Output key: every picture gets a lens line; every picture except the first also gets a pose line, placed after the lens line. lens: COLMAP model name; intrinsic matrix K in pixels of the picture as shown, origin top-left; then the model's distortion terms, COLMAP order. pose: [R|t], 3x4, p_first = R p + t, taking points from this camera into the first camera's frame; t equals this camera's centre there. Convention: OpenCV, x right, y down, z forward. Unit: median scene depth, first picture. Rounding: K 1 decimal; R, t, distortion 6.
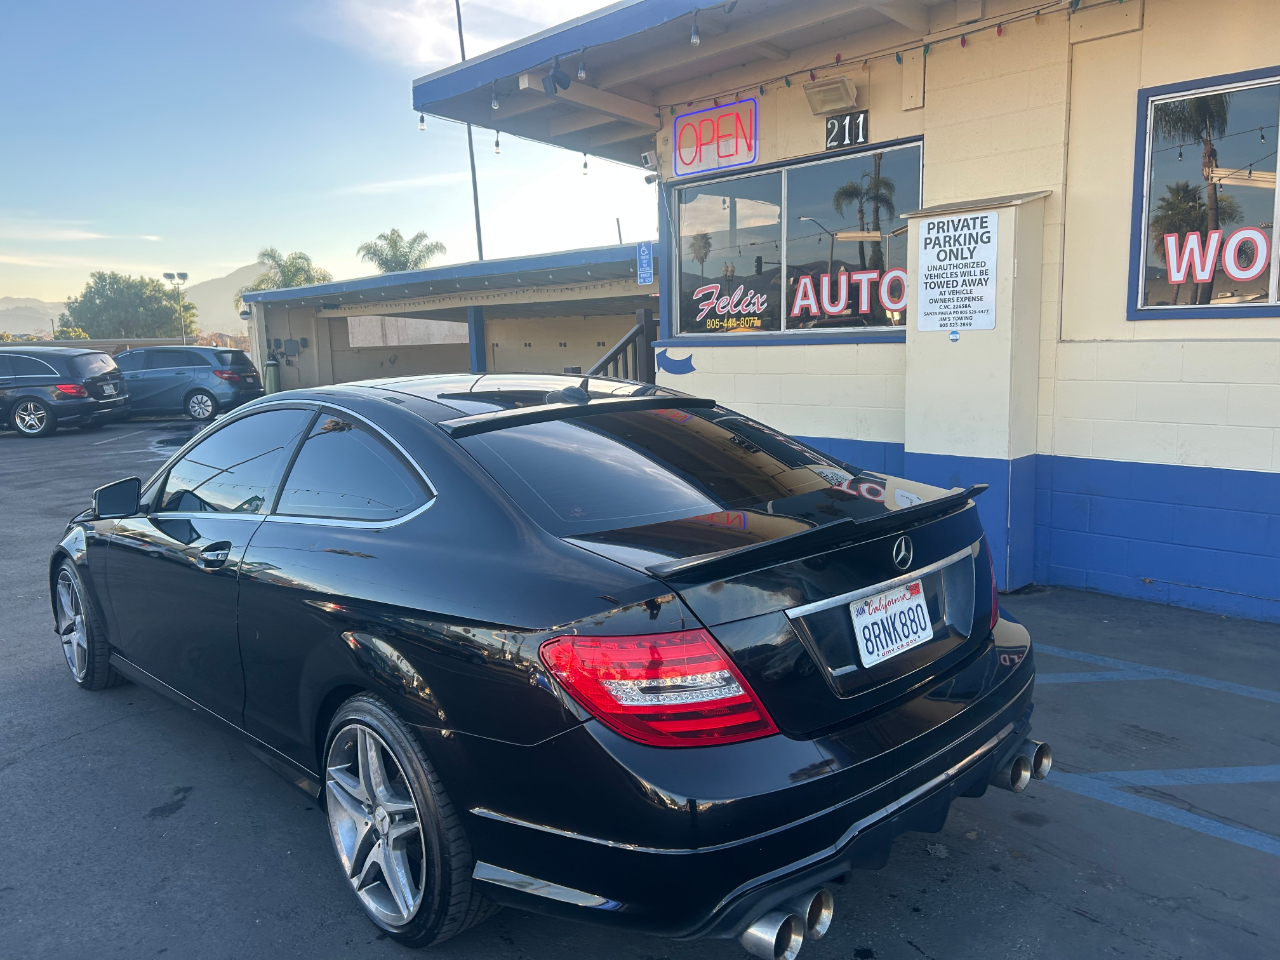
lens RADIAL K [[965.8, 0, 631.9], [0, 965.8, 479.1], [0, 0, 1]] dist [0.047150, -0.053097]
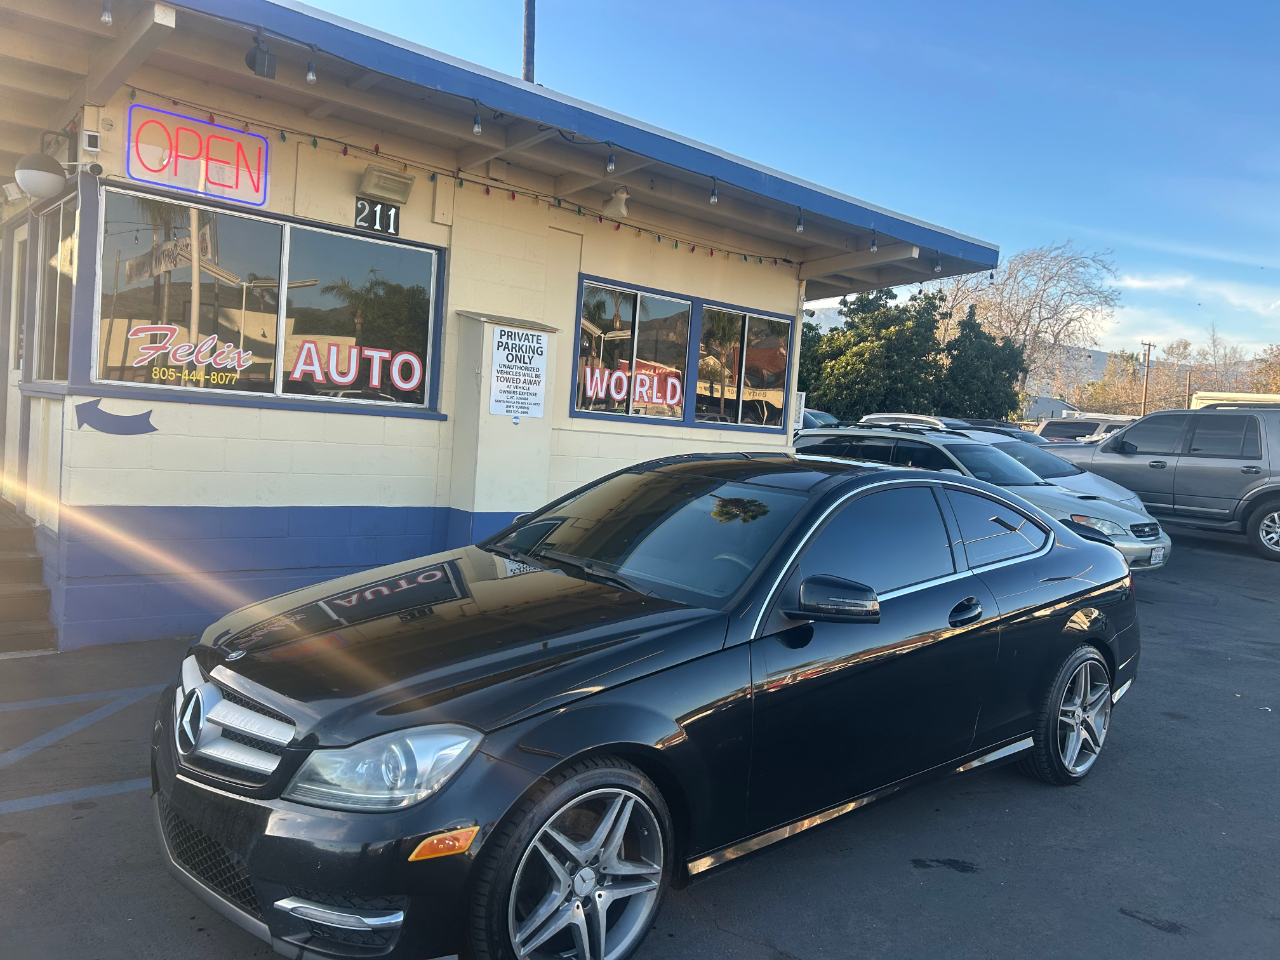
lens RADIAL K [[960.7, 0, 633.2], [0, 960.7, 498.0], [0, 0, 1]] dist [0.078037, -0.115904]
pose [[0.058563, -0.041354, 0.997427, -0.941629], [0.073571, 0.996603, 0.037000, -0.078749], [-0.995569, 0.071214, 0.061406, 0.762590]]
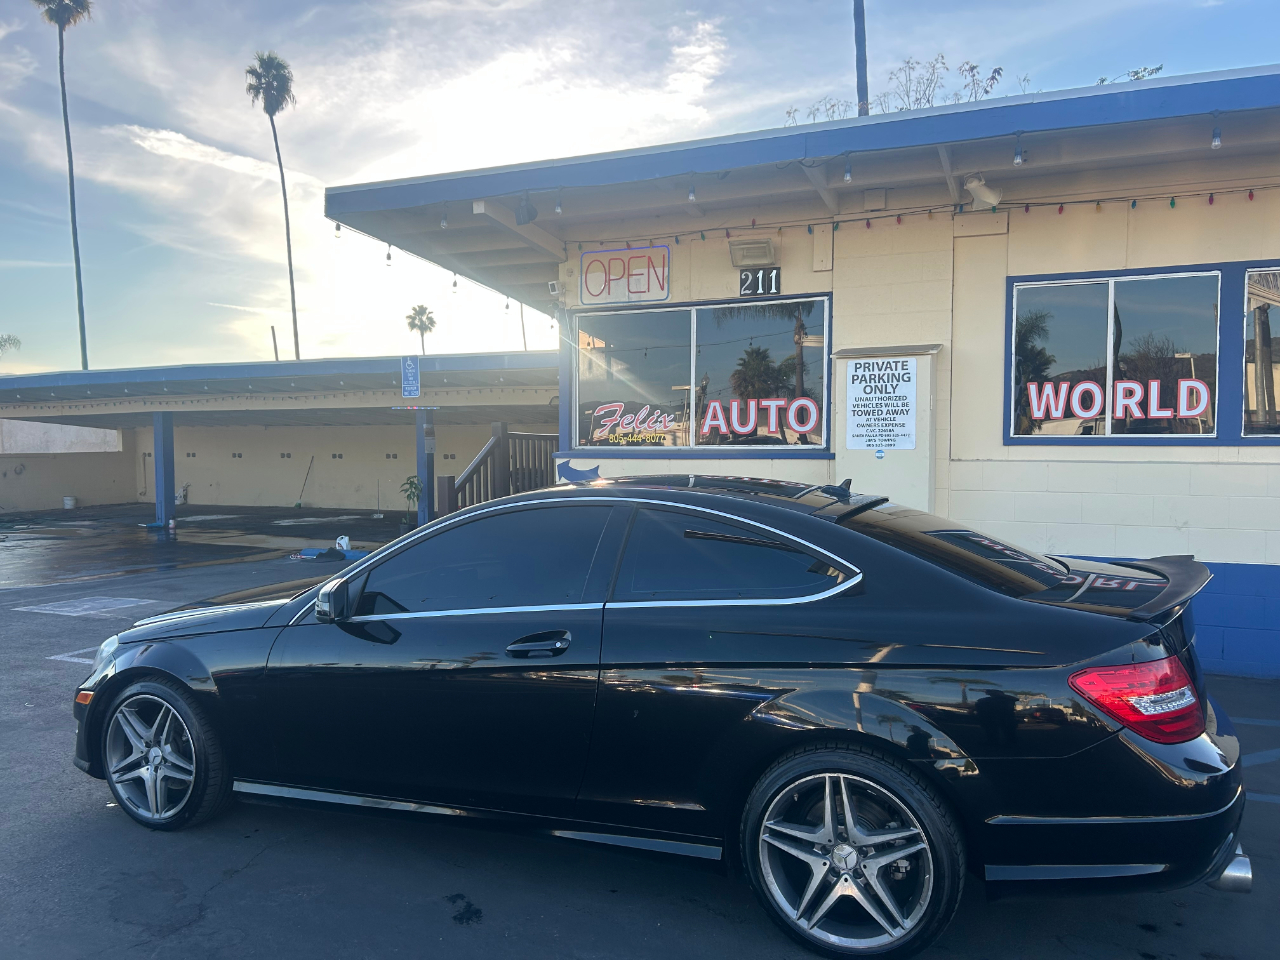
lens RADIAL K [[960.7, 0, 633.2], [0, 960.7, 498.0], [0, 0, 1]] dist [0.078037, -0.115904]
pose [[0.921397, 0.004778, 0.388593, -0.429970], [0.034476, 0.994977, -0.093981, 0.012882], [-0.387090, 0.099992, 0.916604, 0.000369]]
